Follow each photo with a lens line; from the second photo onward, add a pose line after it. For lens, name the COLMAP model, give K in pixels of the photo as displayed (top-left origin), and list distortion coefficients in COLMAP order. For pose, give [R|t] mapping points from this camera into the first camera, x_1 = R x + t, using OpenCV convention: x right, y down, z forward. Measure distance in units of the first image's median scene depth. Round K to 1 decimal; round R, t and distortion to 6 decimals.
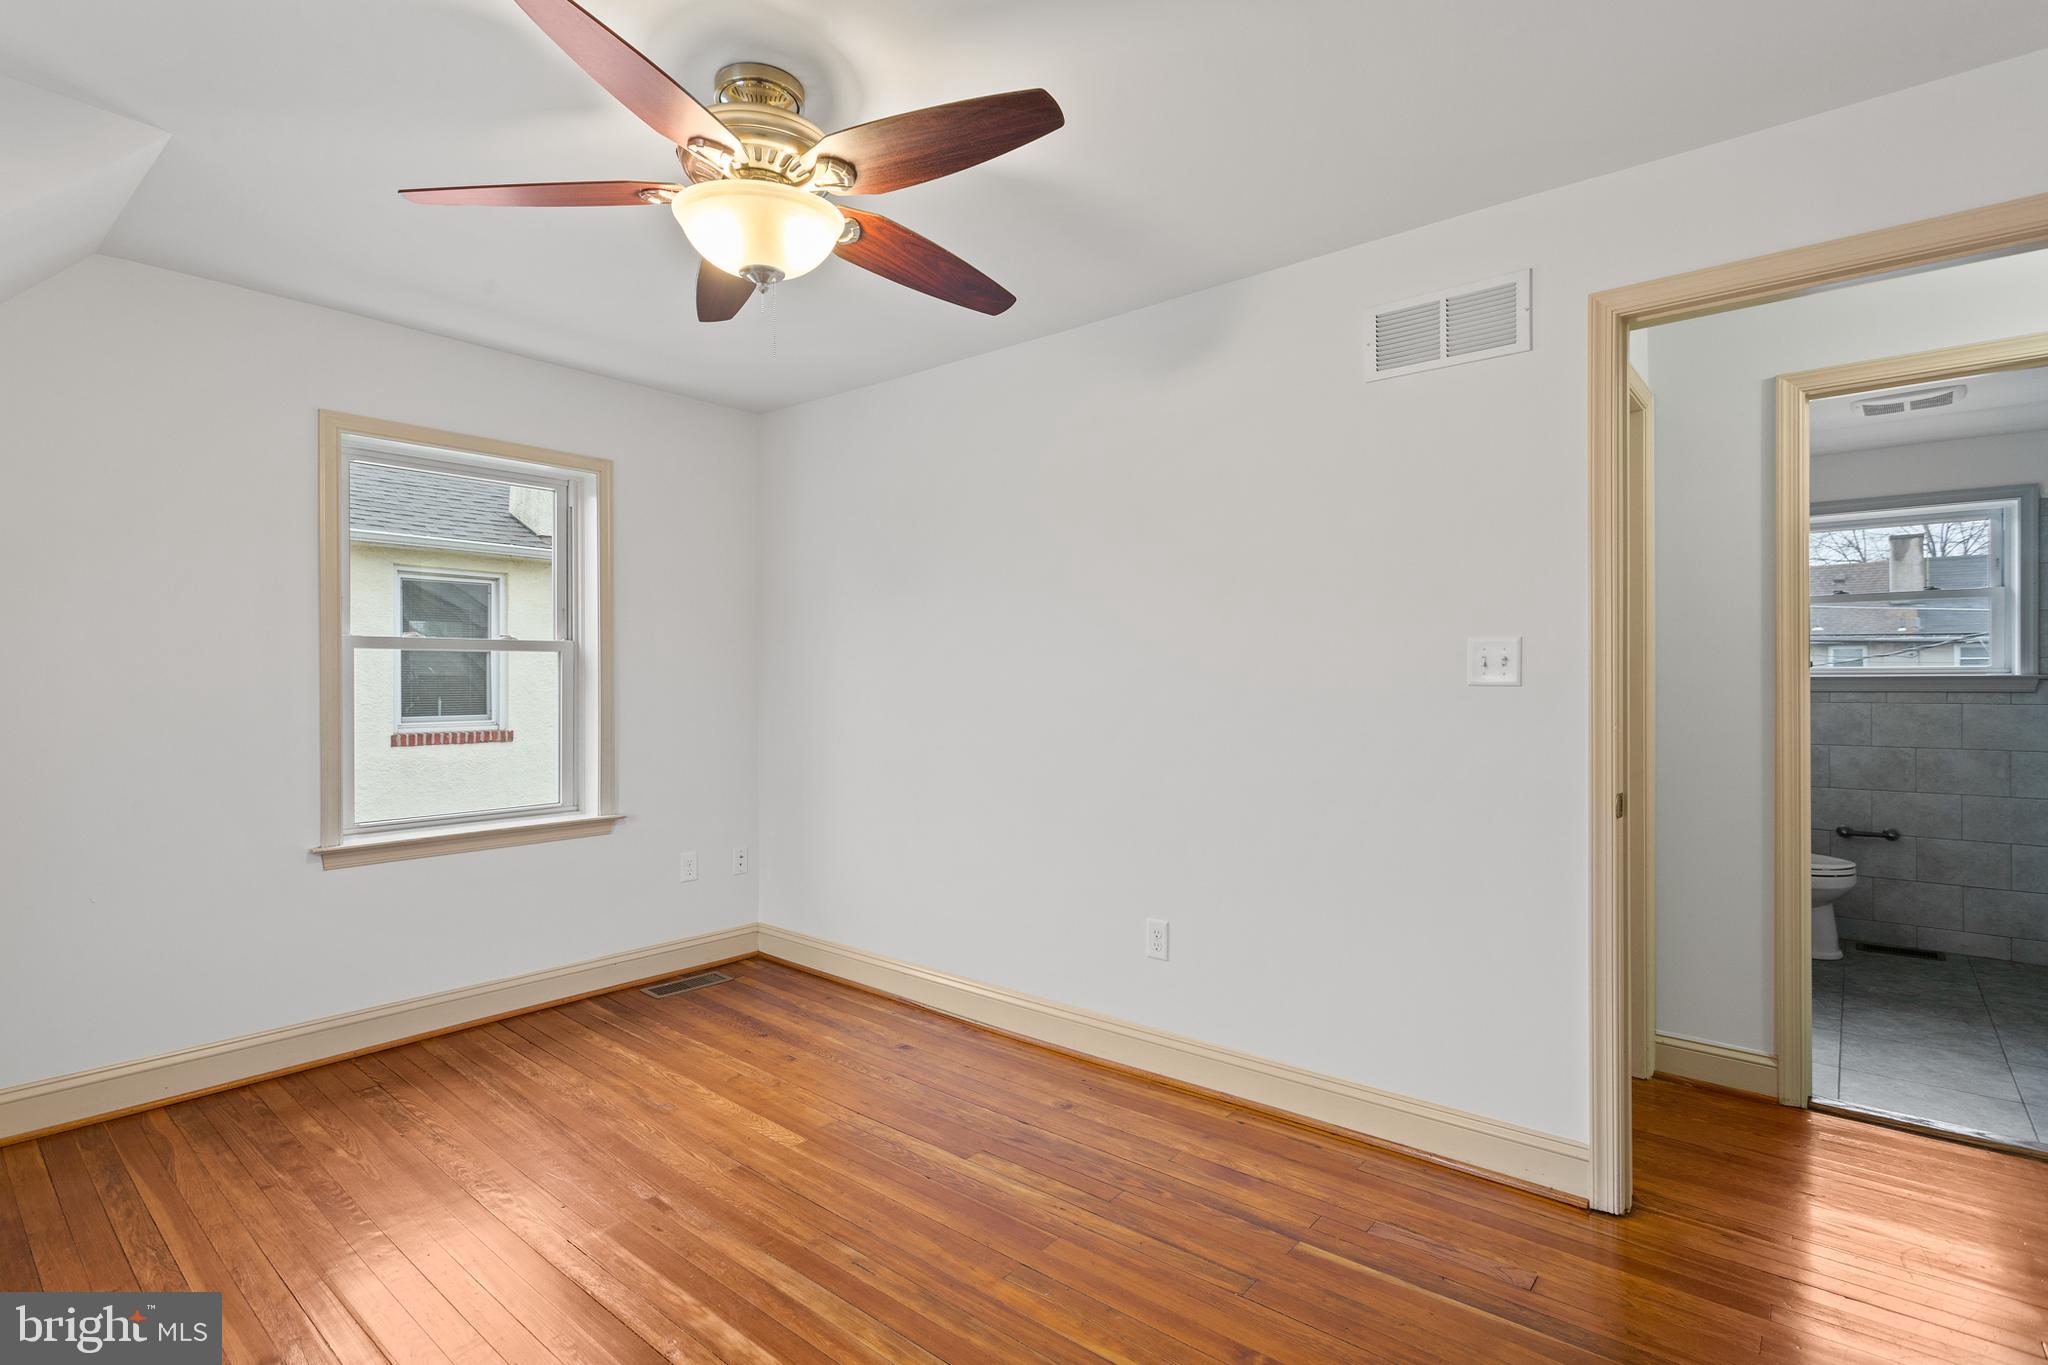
lens RADIAL K [[983.1, 0, 1033.3], [0, 983.1, 676.9], [0, 0, 1]] dist [0.000359, 0.002441]
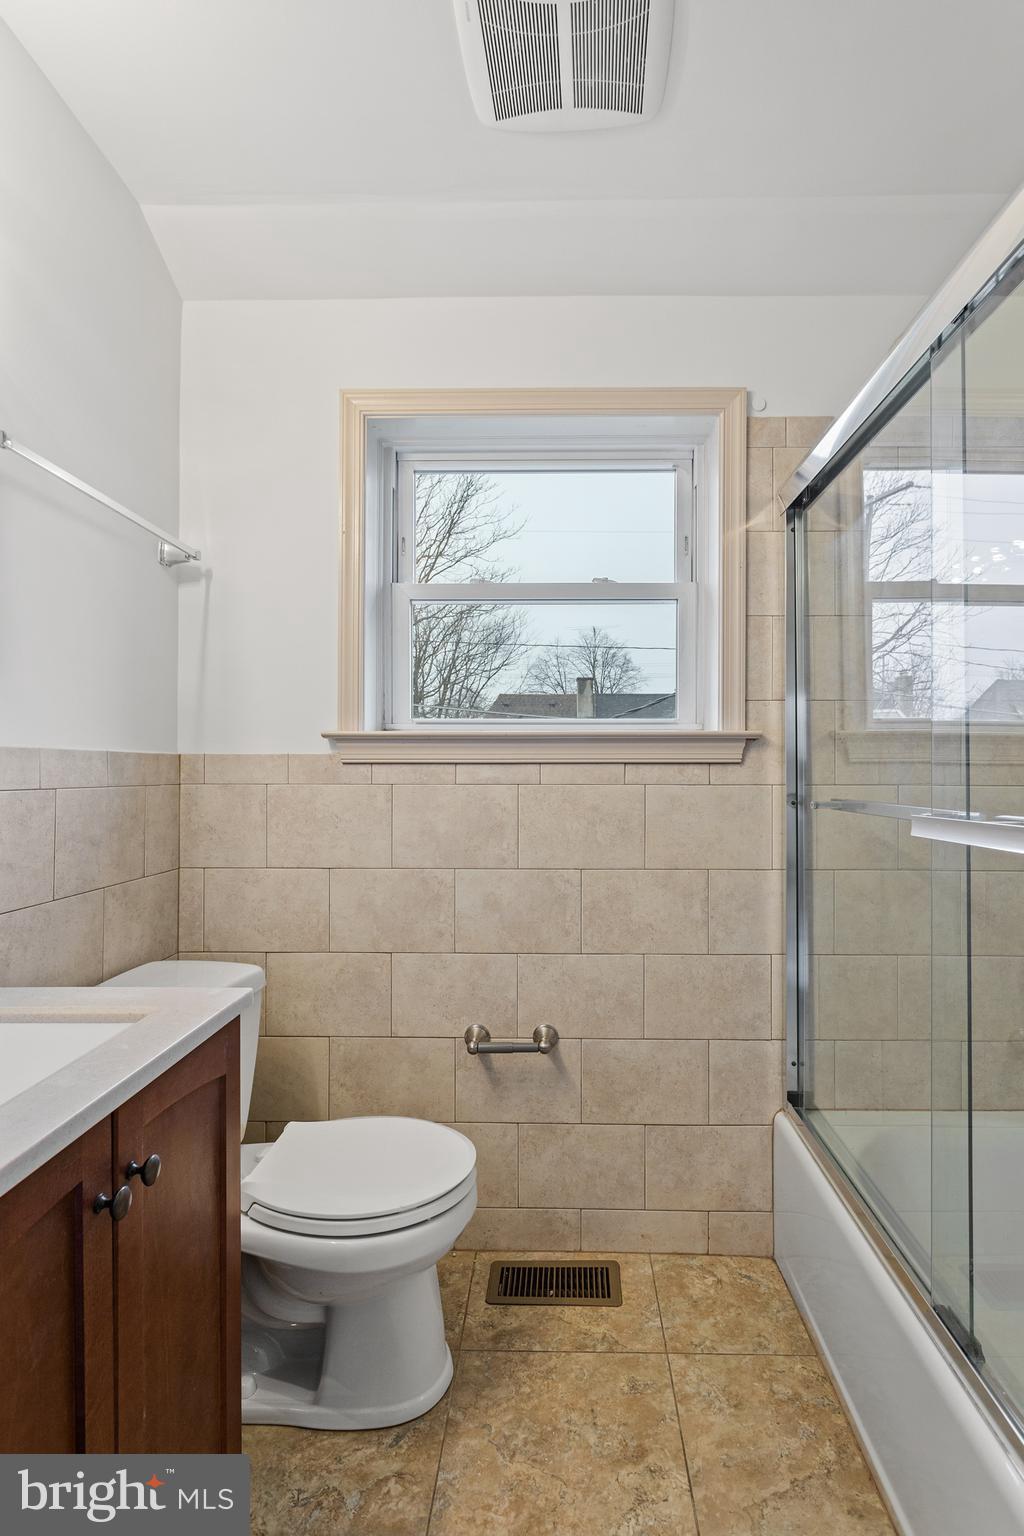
lens RADIAL K [[786.3, 0, 541.2], [0, 786.3, 779.1], [0, 0, 1]] dist [0.002578, 0.002084]
pose [[0.773630, 0.006801, 0.633602, 0.611109], [-0.006537, 0.999975, -0.002751, 0.025087], [-0.633604, -0.002013, 0.773655, 0.686490]]
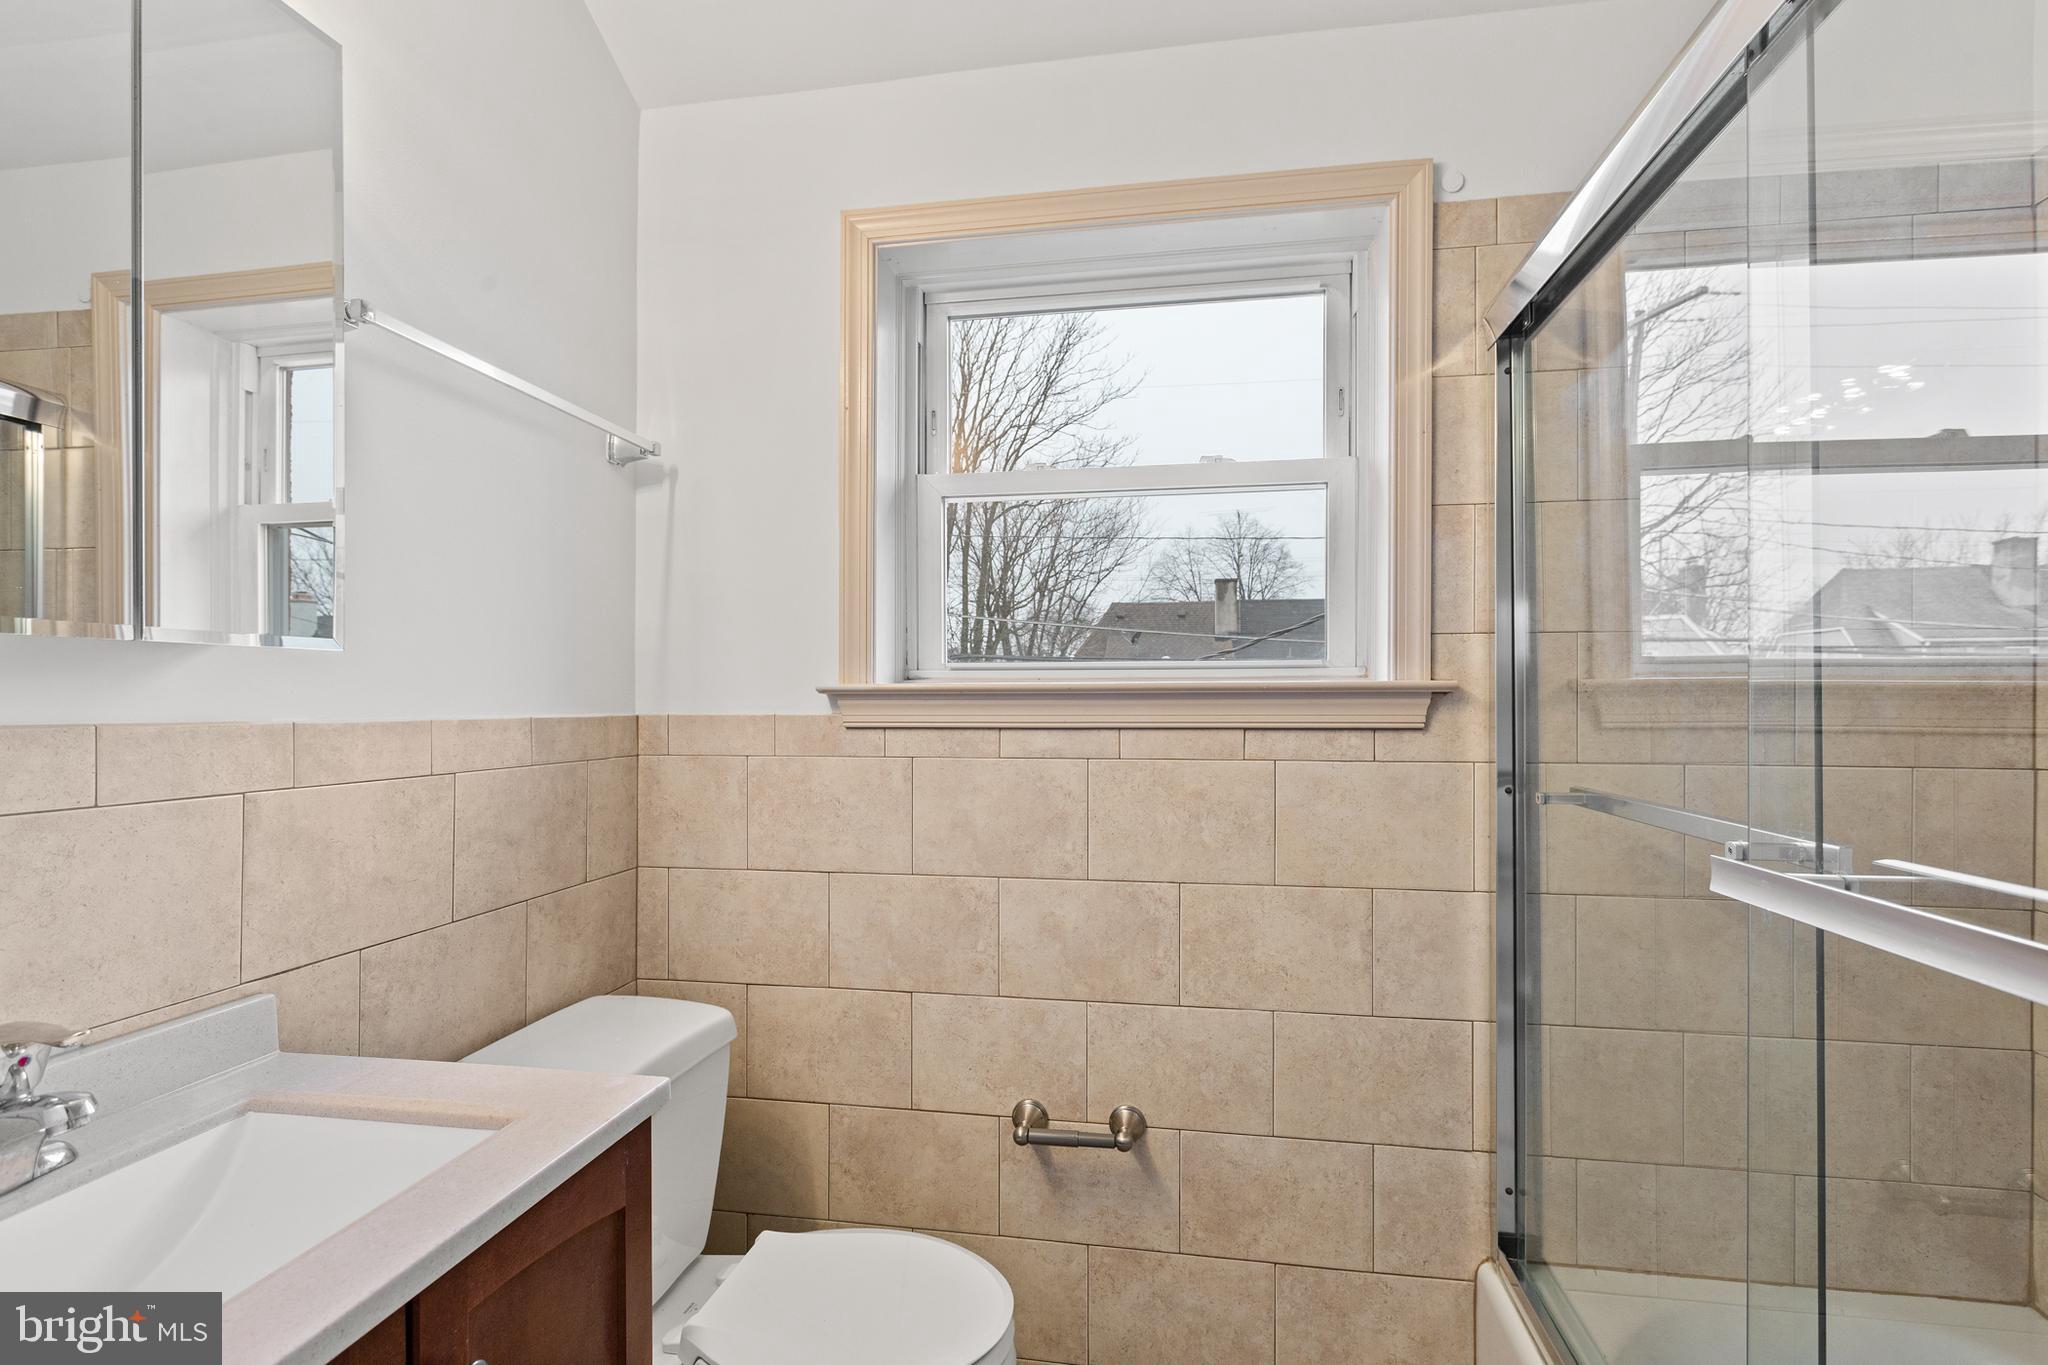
lens RADIAL K [[983.1, 0, 1030.2], [0, 983.1, 701.4], [0, 0, 1]] dist [0.000359, 0.002441]
pose [[0.864491, 0.003003, 0.502639, 0.665194], [-0.004944, 0.999985, 0.002529, 0.004780], [-0.502624, -0.004671, 0.864492, 0.713917]]
